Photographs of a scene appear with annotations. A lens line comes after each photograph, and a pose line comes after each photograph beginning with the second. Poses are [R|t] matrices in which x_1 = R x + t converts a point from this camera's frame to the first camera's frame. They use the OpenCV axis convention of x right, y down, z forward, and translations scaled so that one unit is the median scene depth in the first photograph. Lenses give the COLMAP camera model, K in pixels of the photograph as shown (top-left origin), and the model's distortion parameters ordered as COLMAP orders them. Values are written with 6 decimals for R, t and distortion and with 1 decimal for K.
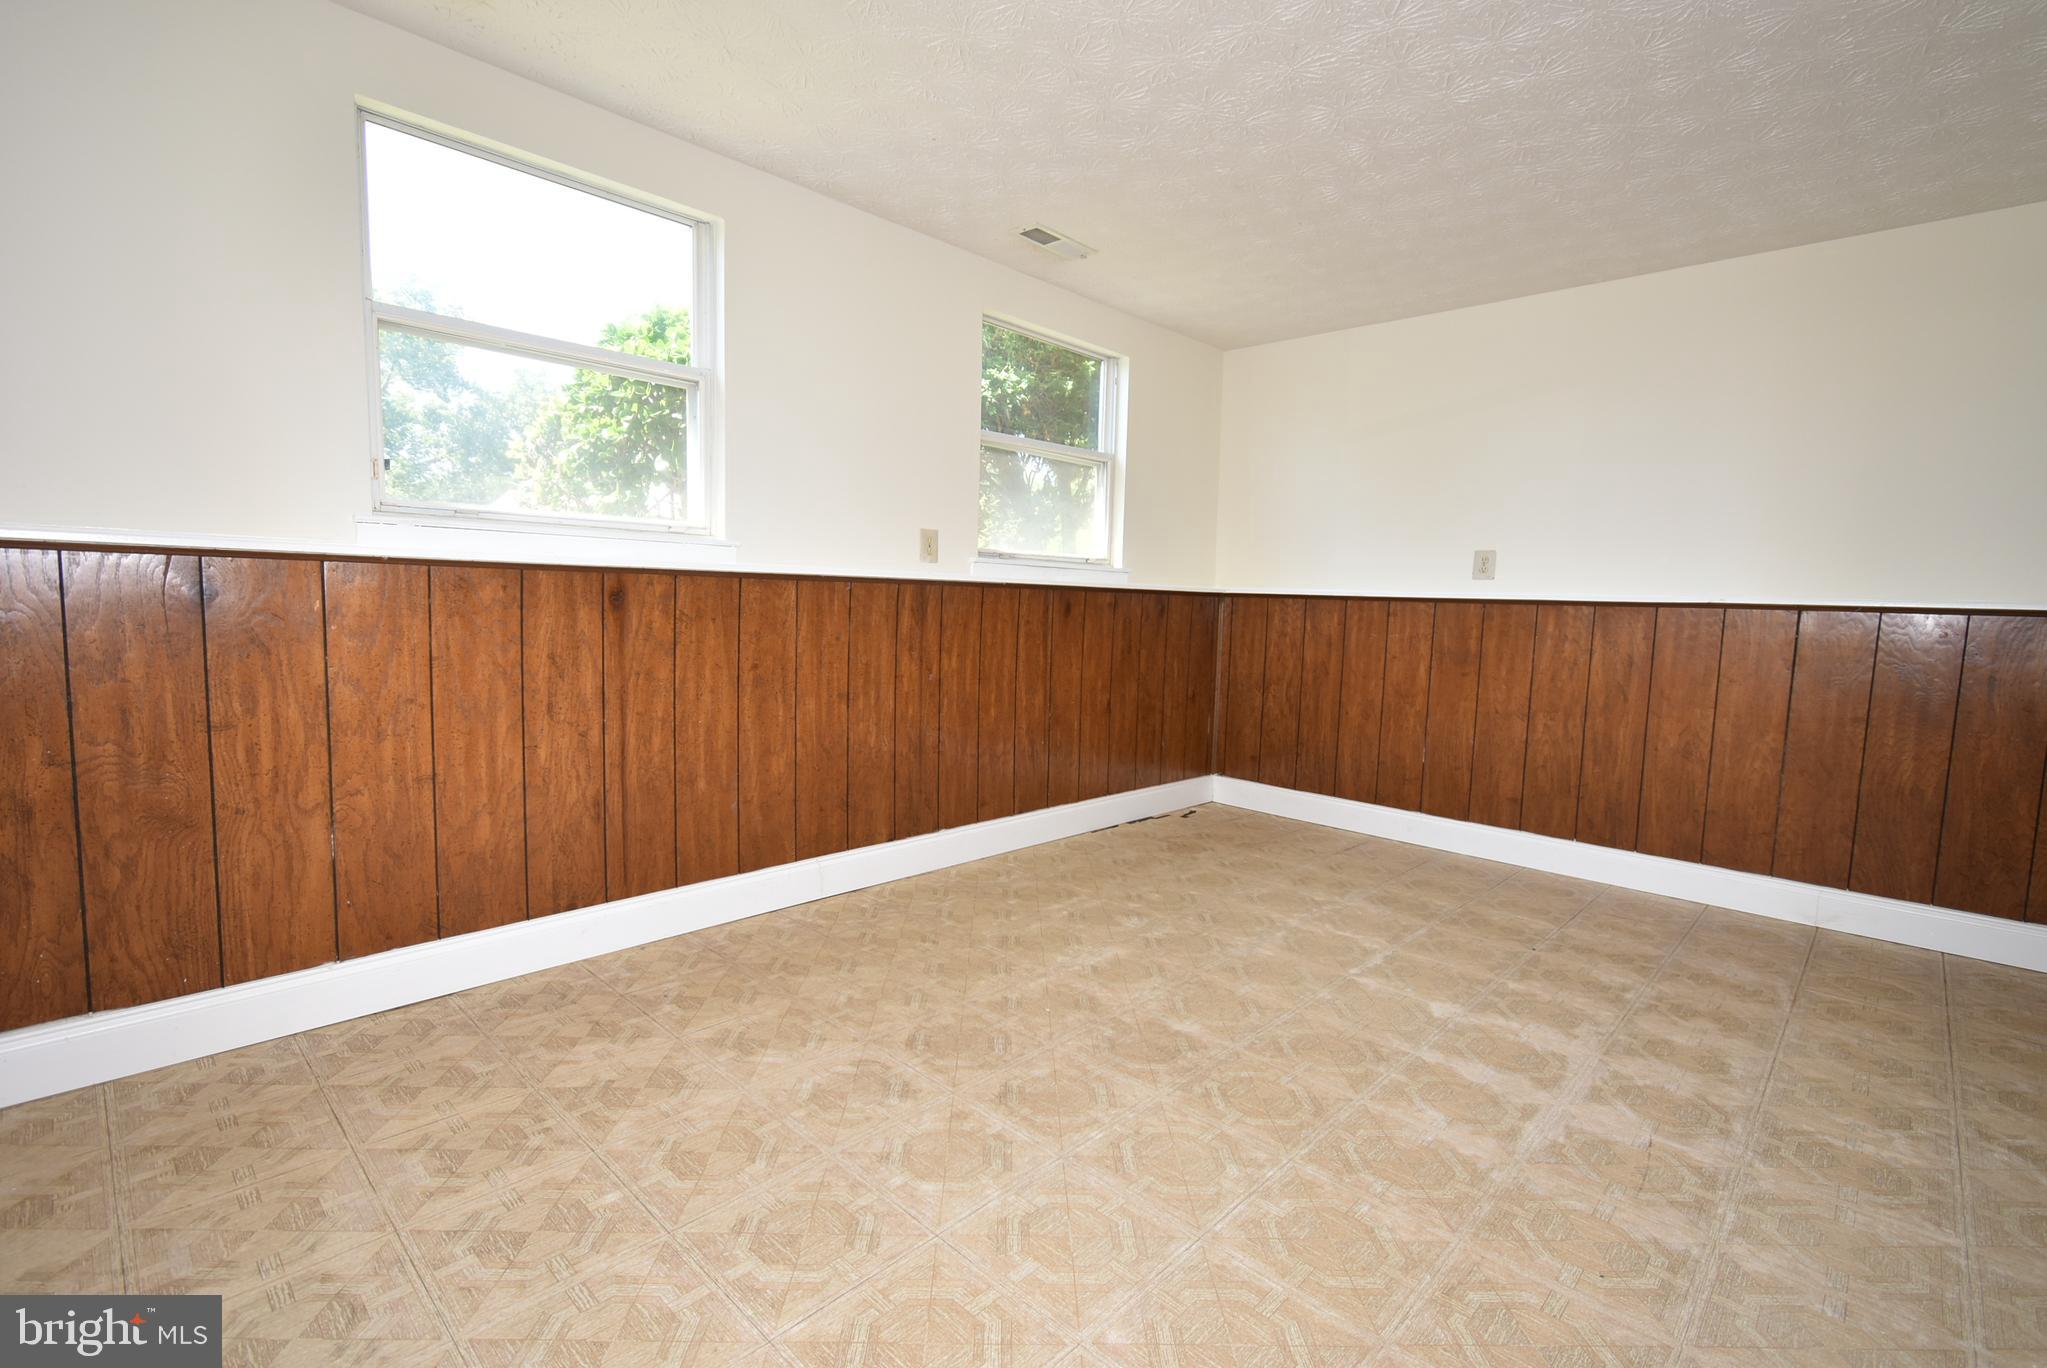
lens RADIAL K [[914.4, 0, 1037.3], [0, 914.4, 695.3], [0, 0, 1]] dist [0.010130, -0.004074]
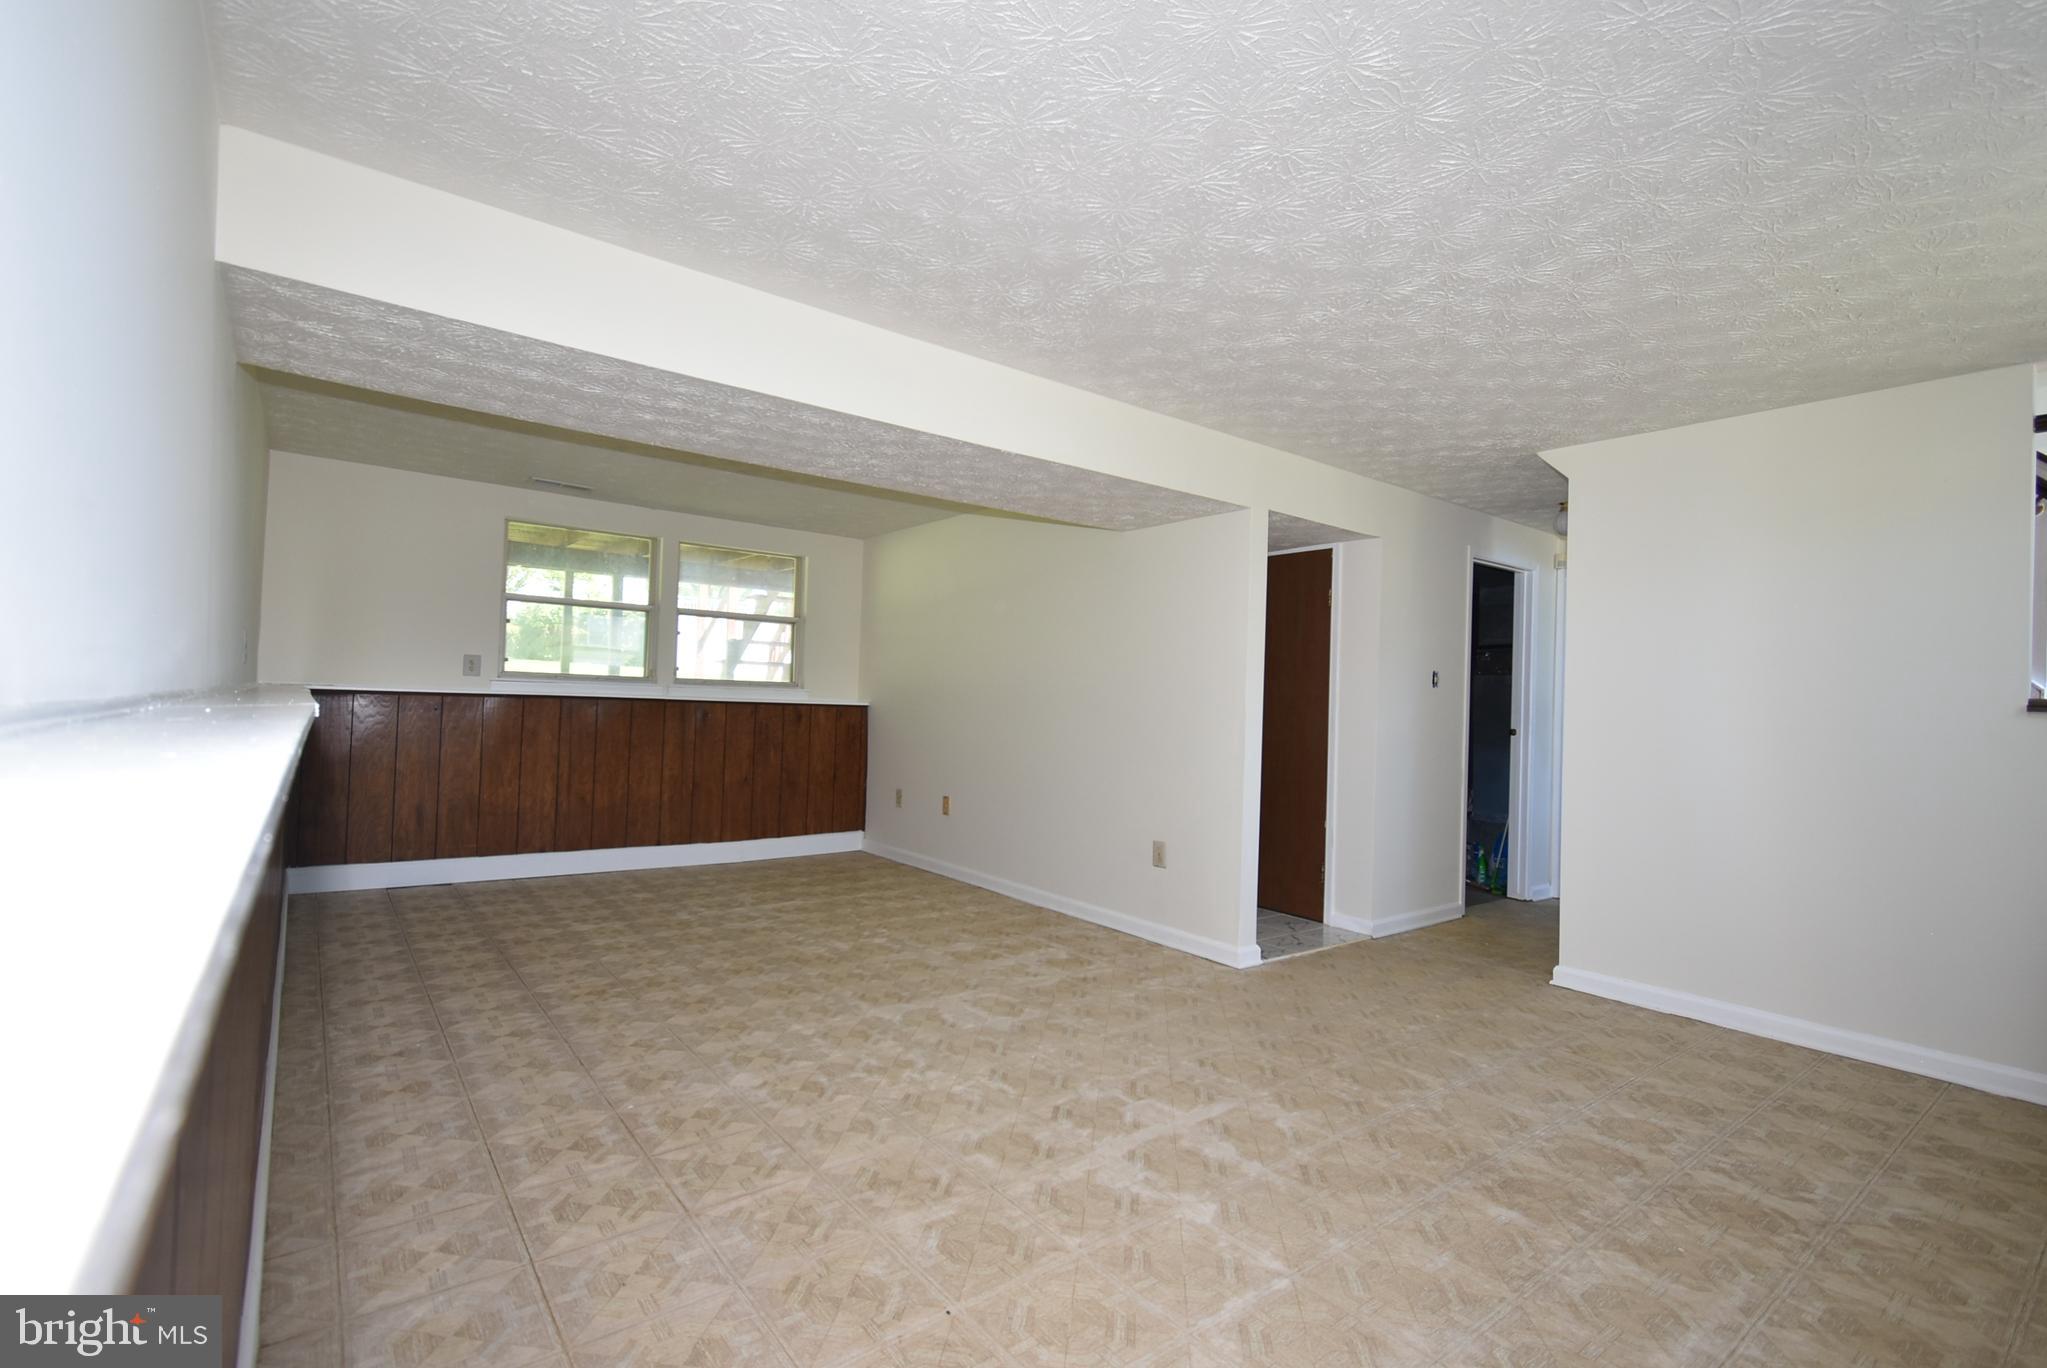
lens RADIAL K [[914.4, 0, 1029.3], [0, 914.4, 676.8], [0, 0, 1]] dist [0.010130, -0.004074]
pose [[-0.985491, -0.059890, 0.158810, 0.345867], [-0.047925, 0.995790, 0.078134, -0.156939], [-0.162821, 0.069390, -0.984213, 1.296240]]
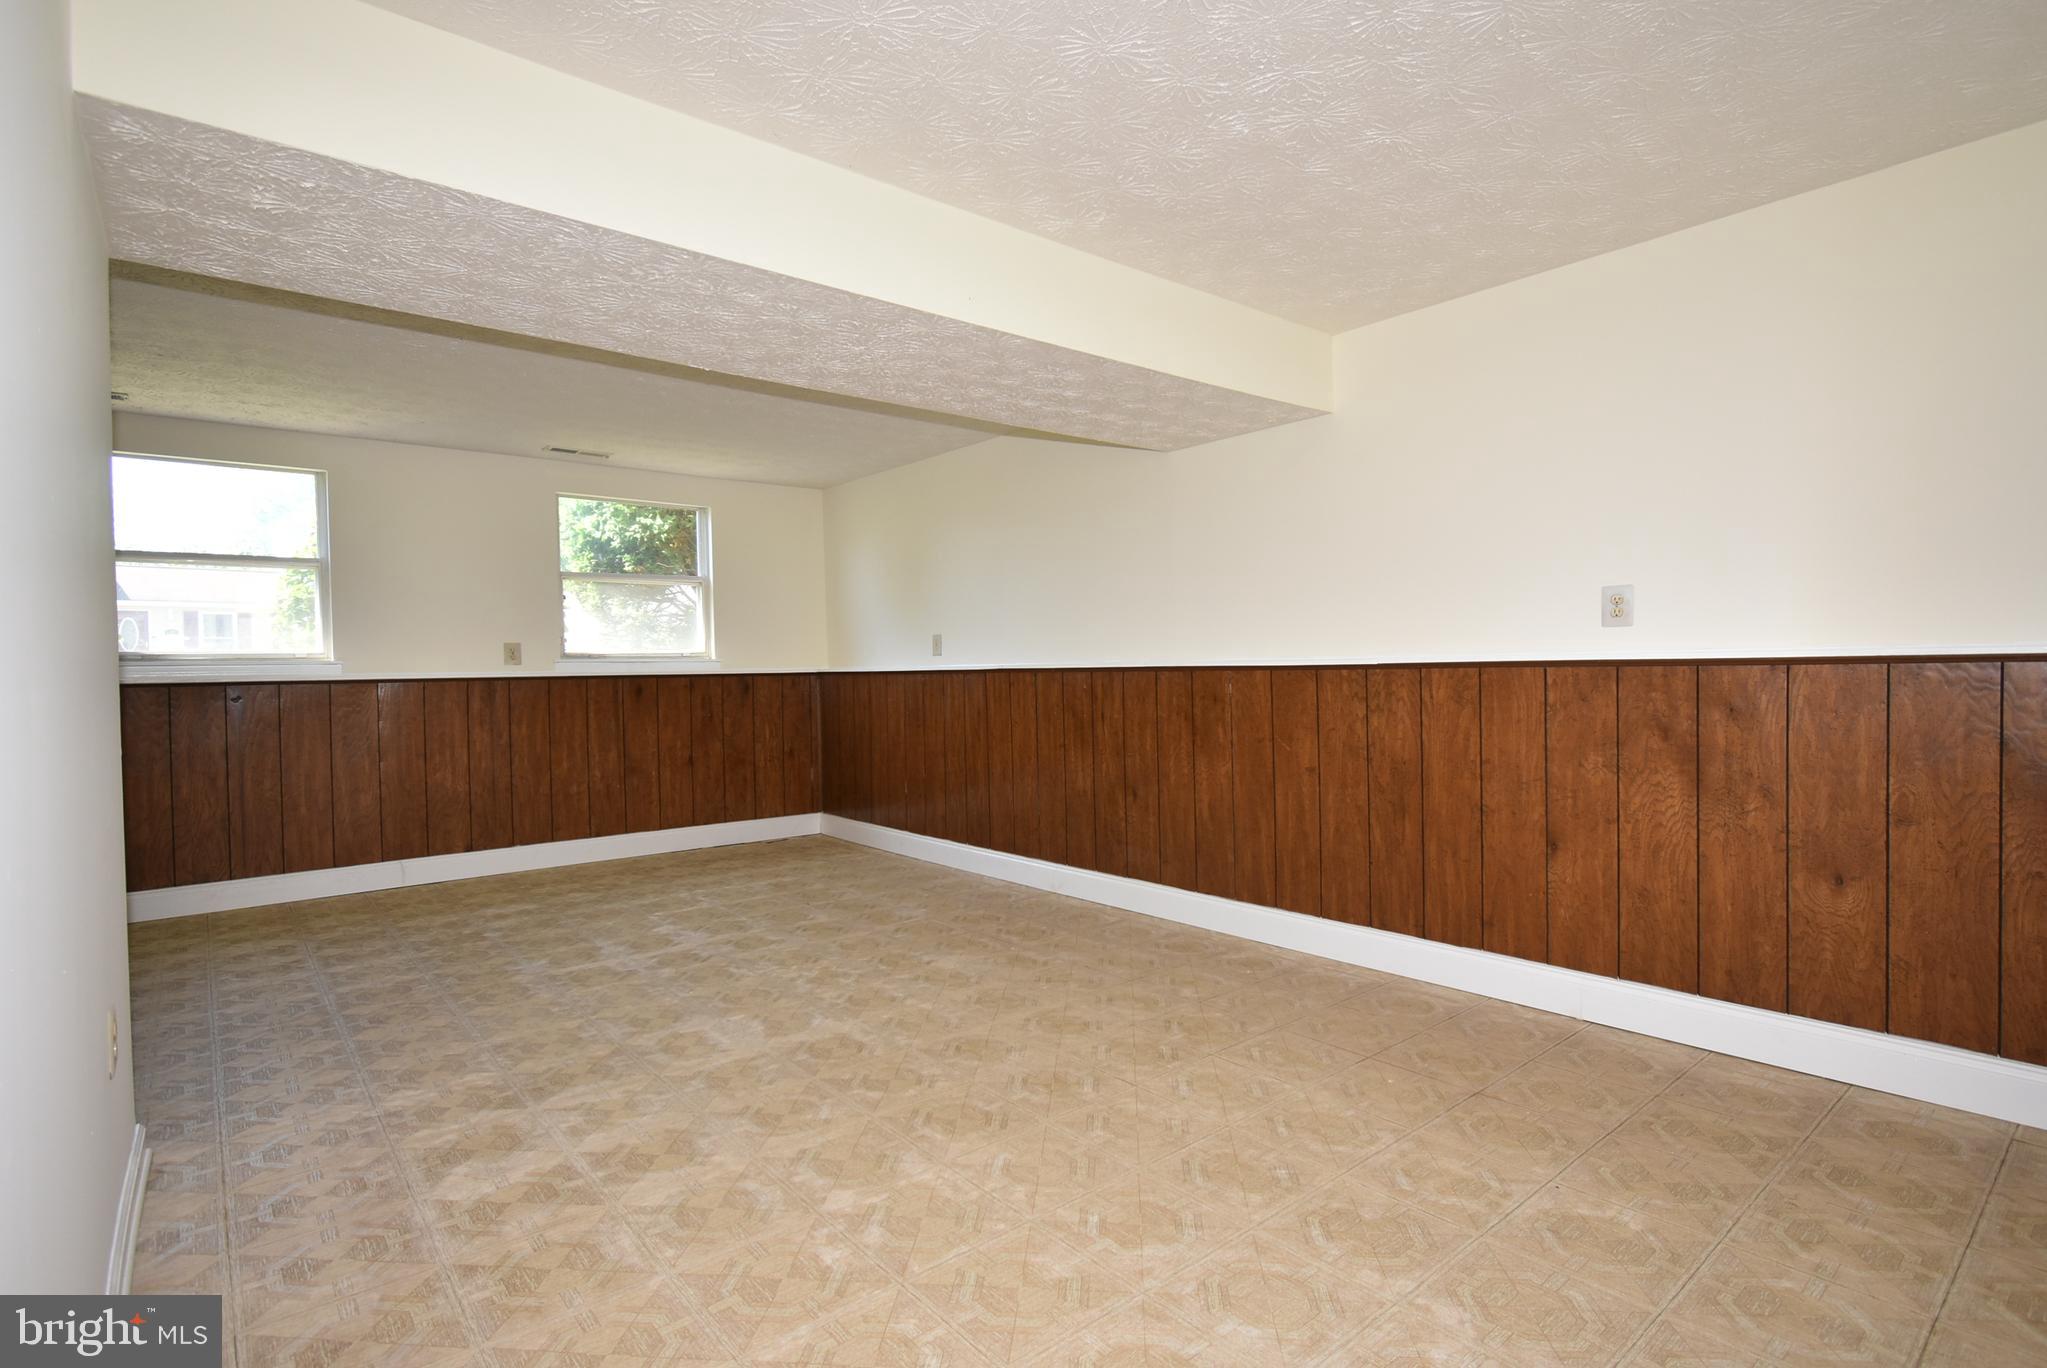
lens RADIAL K [[1005.1, 0, 1039.3], [0, 1005.1, 692.6], [0, 0, 1]] dist [0.005116, 0.000332]
pose [[0.992295, -0.042486, -0.116387, 0.938268], [0.032939, 0.996025, -0.082758, 0.064772], [0.119441, 0.078287, 0.989750, -0.522735]]
